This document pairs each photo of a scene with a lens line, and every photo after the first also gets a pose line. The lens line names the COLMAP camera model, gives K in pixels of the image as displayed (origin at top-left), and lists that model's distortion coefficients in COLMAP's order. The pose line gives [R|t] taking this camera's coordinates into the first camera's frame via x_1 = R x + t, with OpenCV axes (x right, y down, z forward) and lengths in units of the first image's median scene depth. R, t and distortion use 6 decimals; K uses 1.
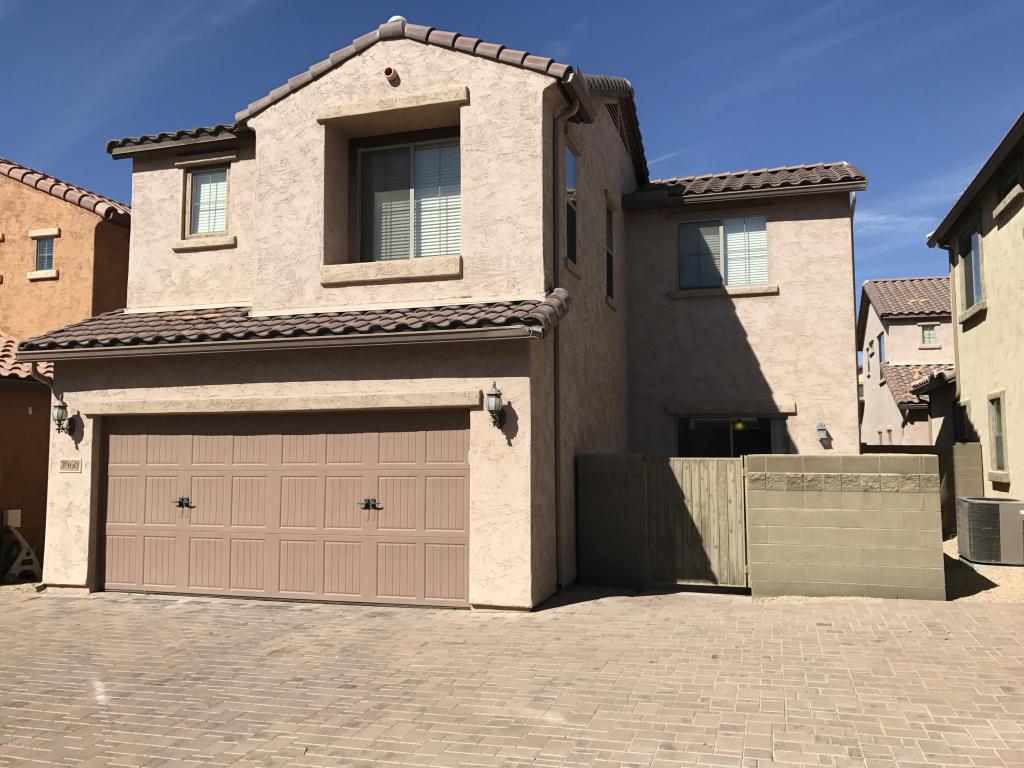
lens RADIAL K [[858.9, 0, 512.0], [0, 858.9, 384.0], [0, 0, 1]] dist [0.034565, -0.009808]
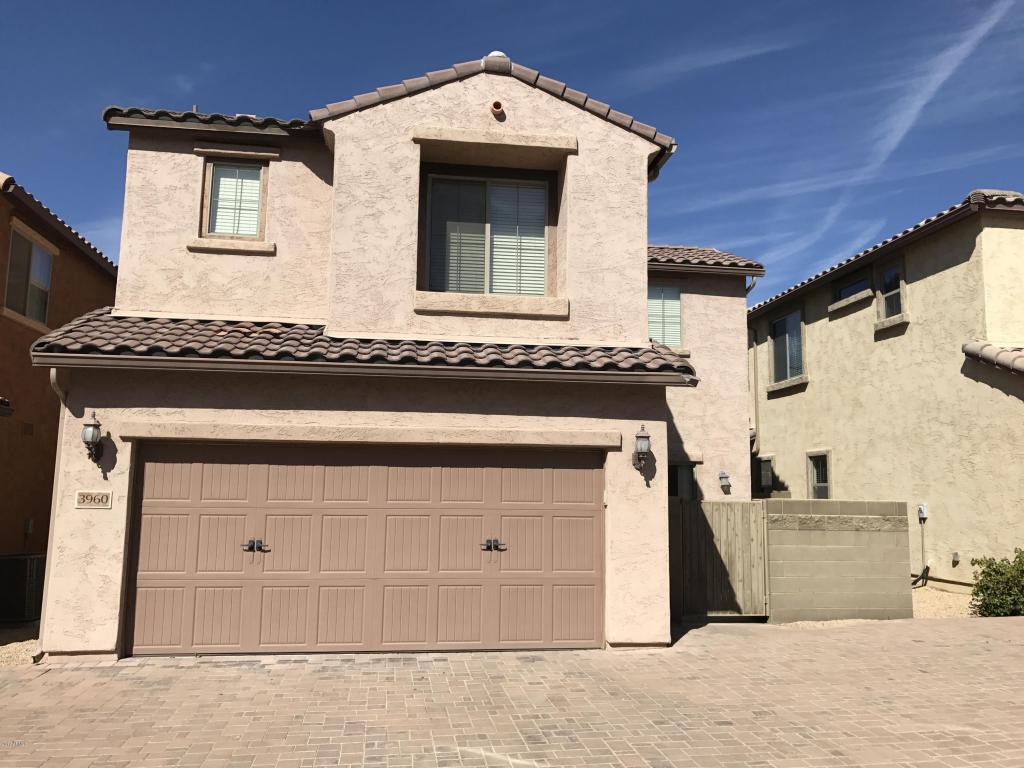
lens RADIAL K [[858.9, 0, 512.0], [0, 858.9, 384.0], [0, 0, 1]] dist [0.034565, -0.009808]
pose [[0.898382, 0.072159, 0.433247, -0.521956], [-0.050832, 0.996865, -0.060626, 0.016345], [-0.436264, 0.032442, 0.899234, 0.108568]]
